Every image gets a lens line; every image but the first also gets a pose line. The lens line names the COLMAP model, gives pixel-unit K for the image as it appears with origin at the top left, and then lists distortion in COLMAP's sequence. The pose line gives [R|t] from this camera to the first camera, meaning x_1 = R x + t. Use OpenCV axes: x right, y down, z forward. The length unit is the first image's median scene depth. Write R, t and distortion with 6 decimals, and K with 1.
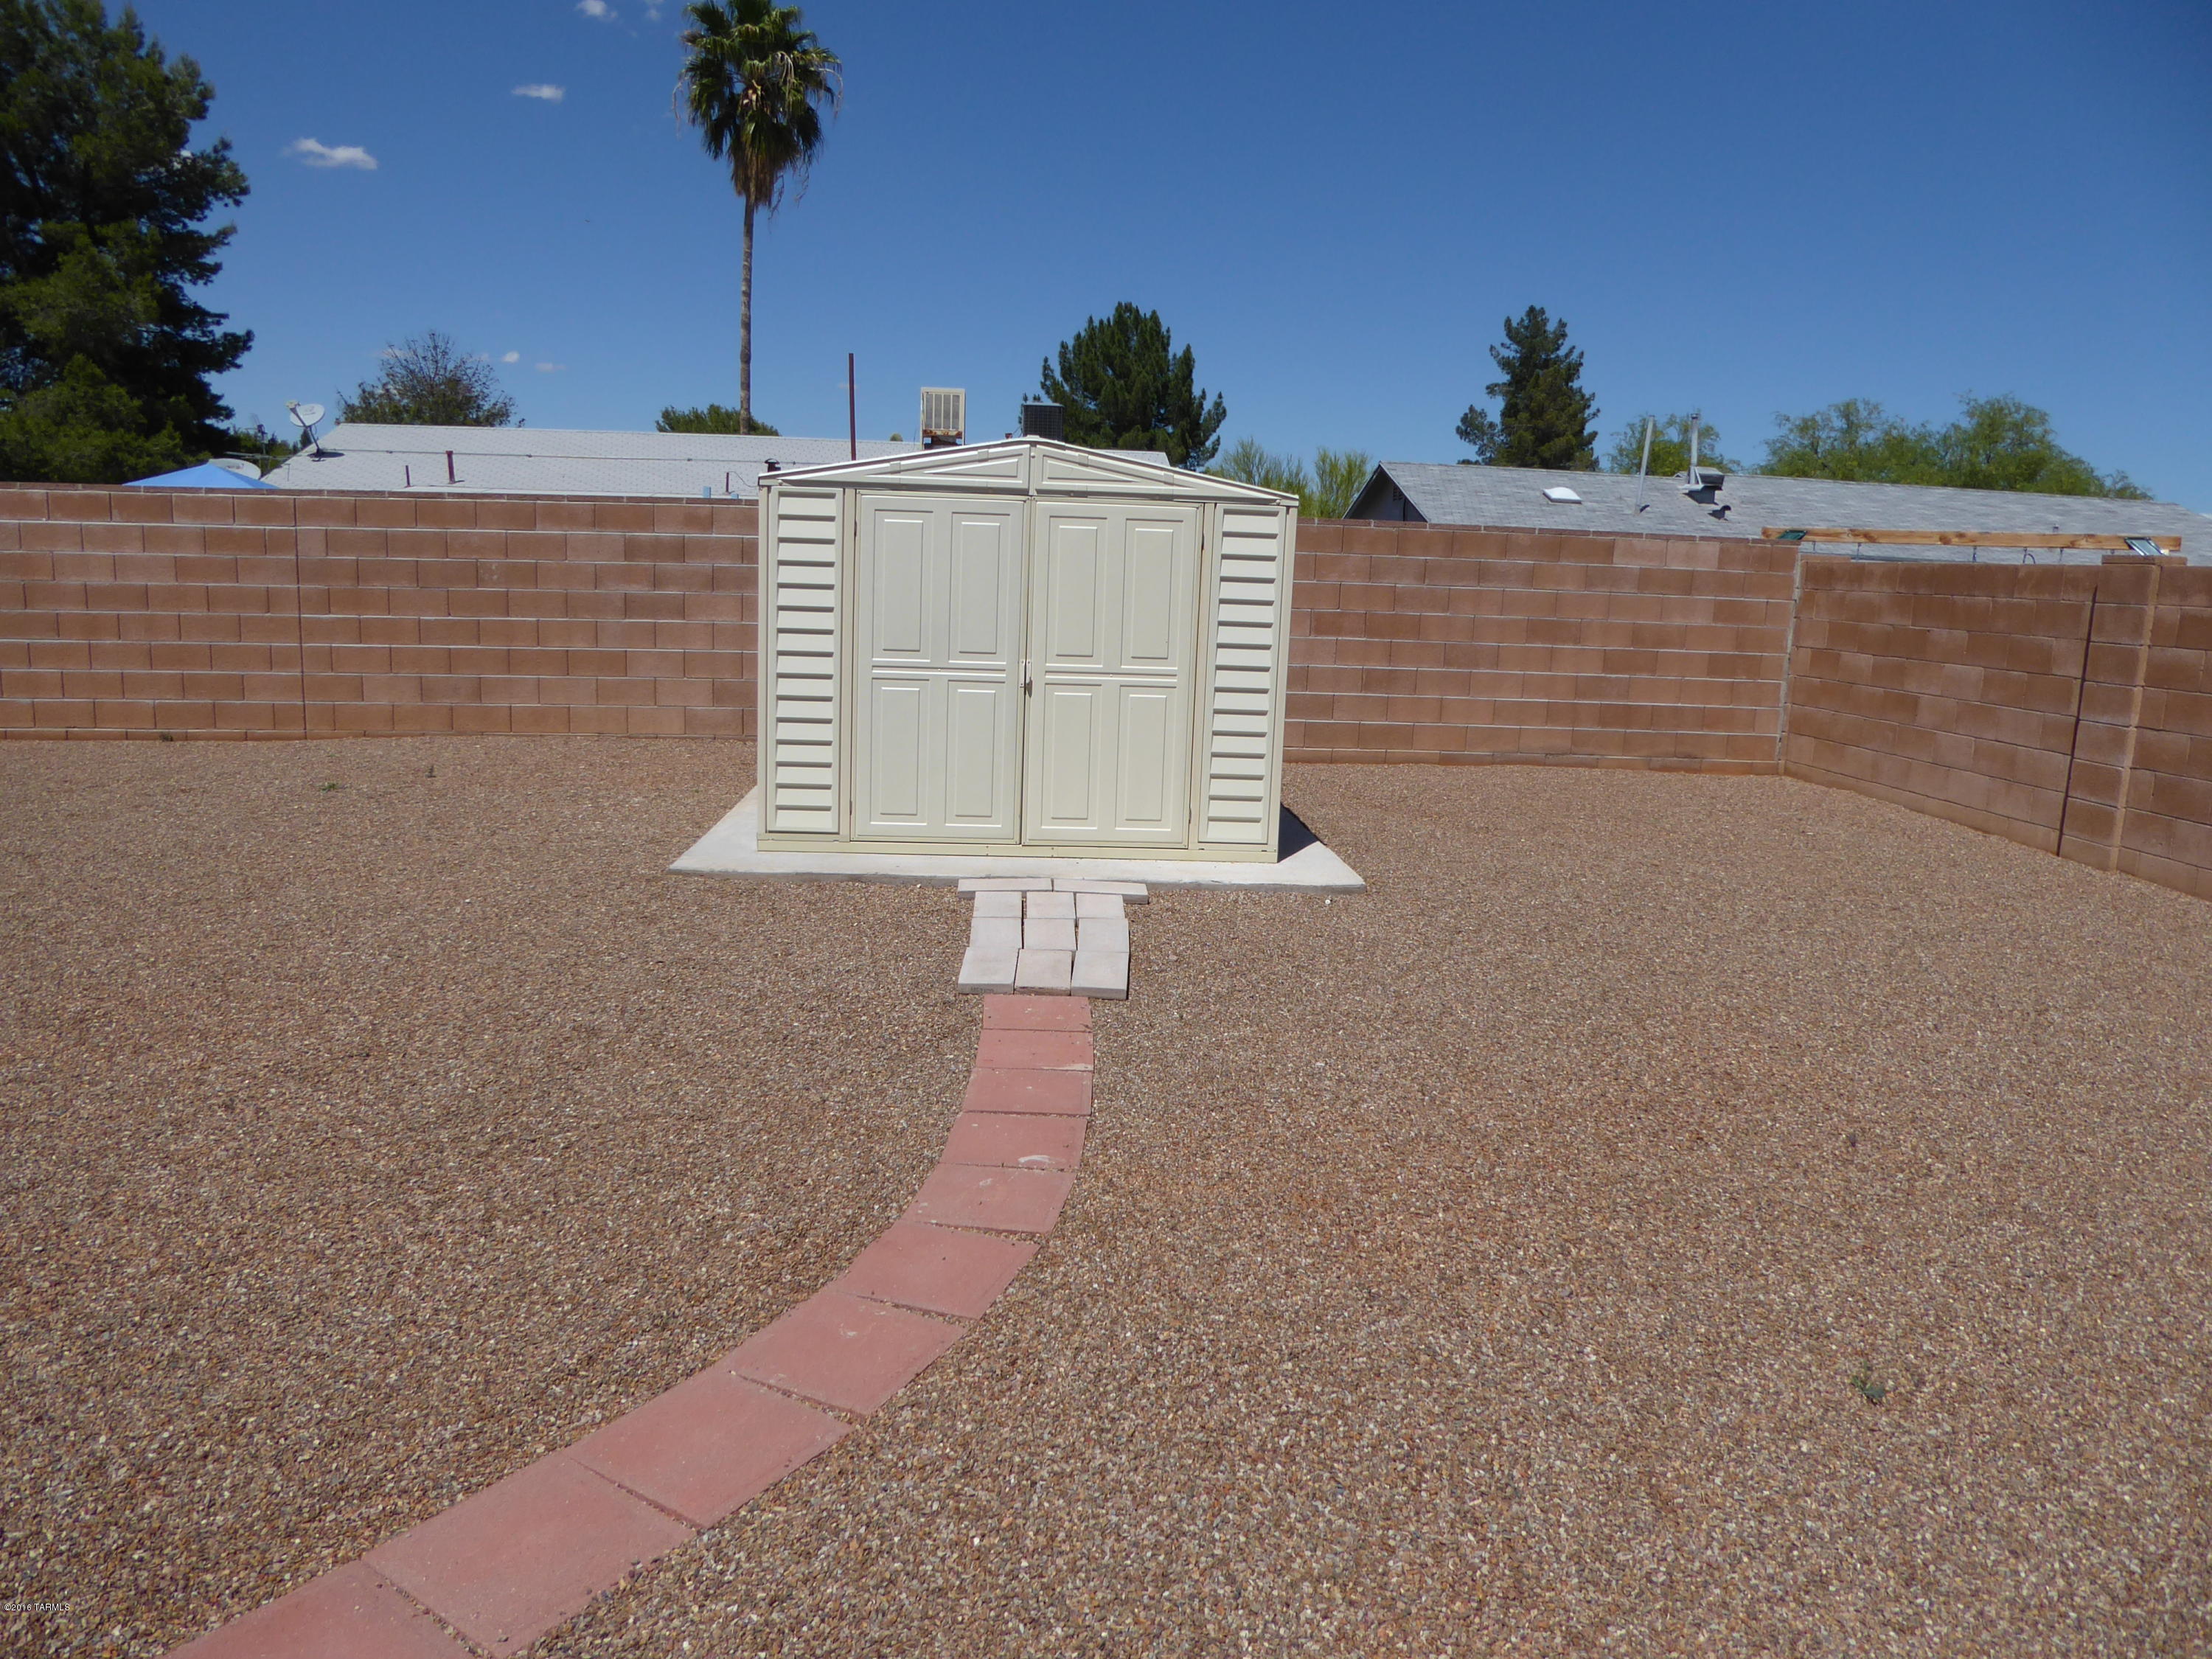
lens RADIAL K [[1563.7, 0, 1104.3], [0, 1563.7, 857.5], [0, 0, 1]] dist [-0.096760, 0.042621]
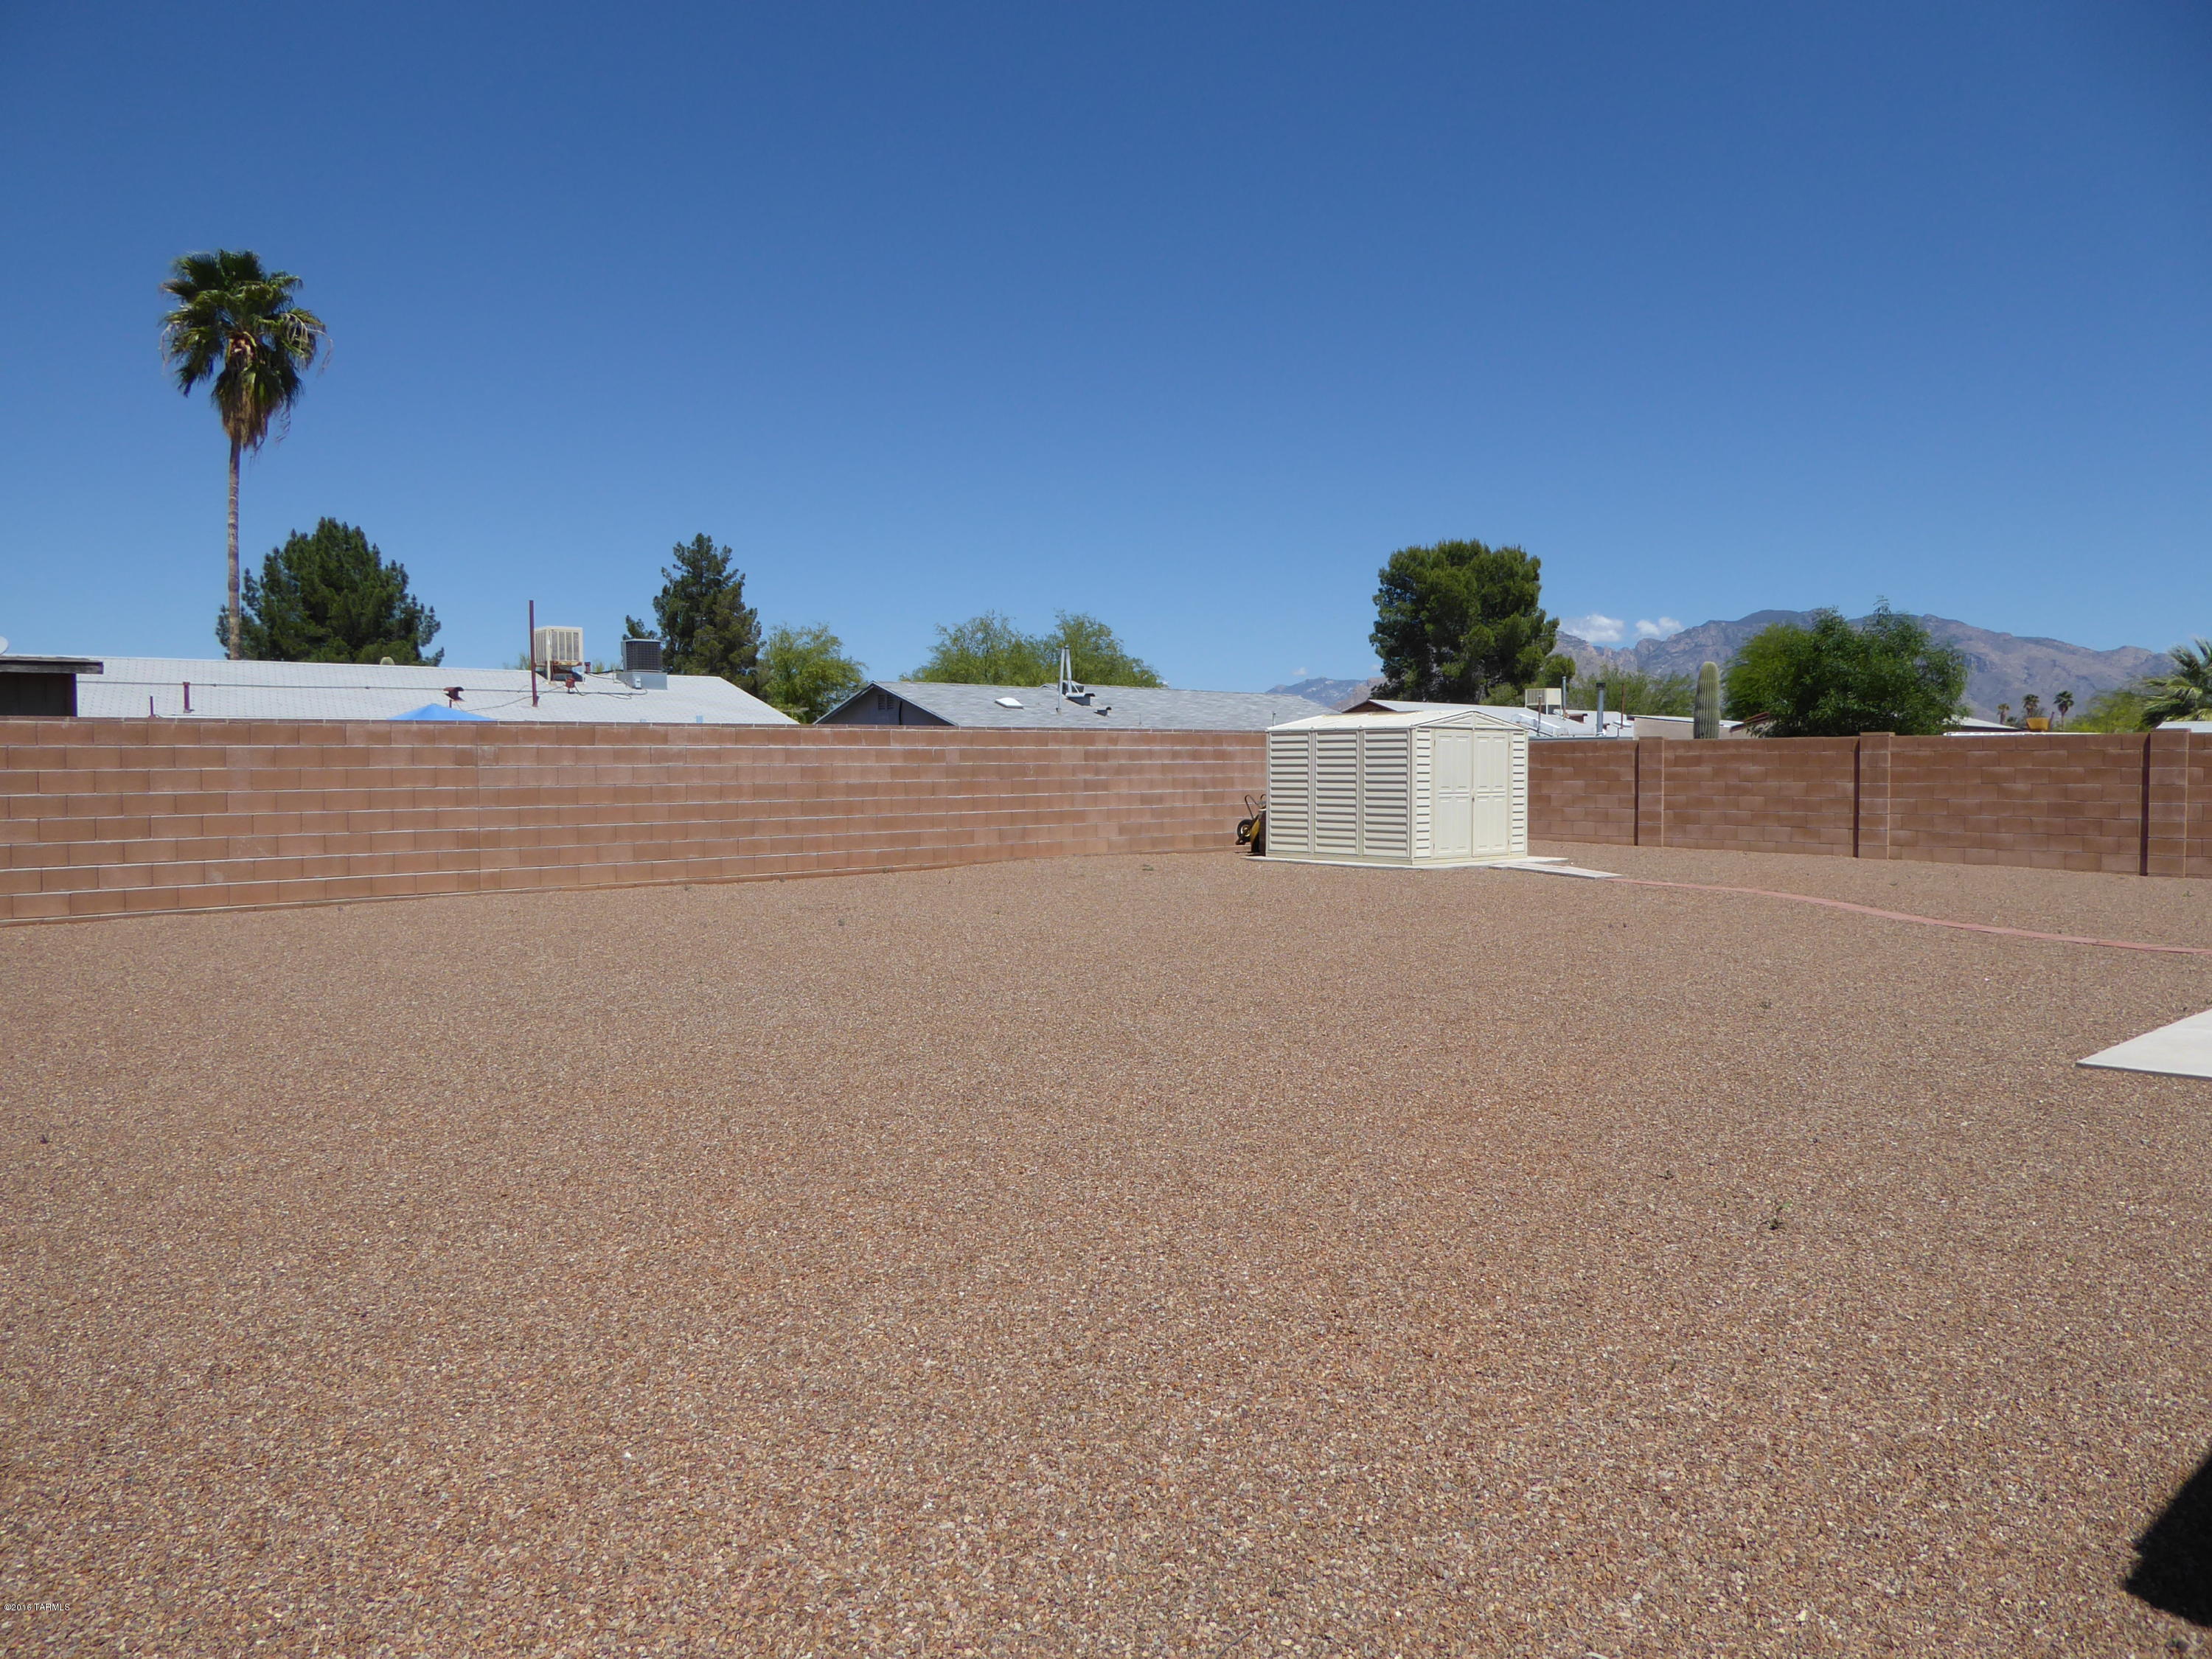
lens RADIAL K [[1563.7, 0, 1104.3], [0, 1563.7, 857.5], [0, 0, 1]] dist [-0.096760, 0.042621]
pose [[0.795911, -0.073385, 0.600950, -1.455091], [0.145035, 0.986834, -0.071579, 0.064626], [-0.587785, 0.144130, 0.796075, -0.523922]]
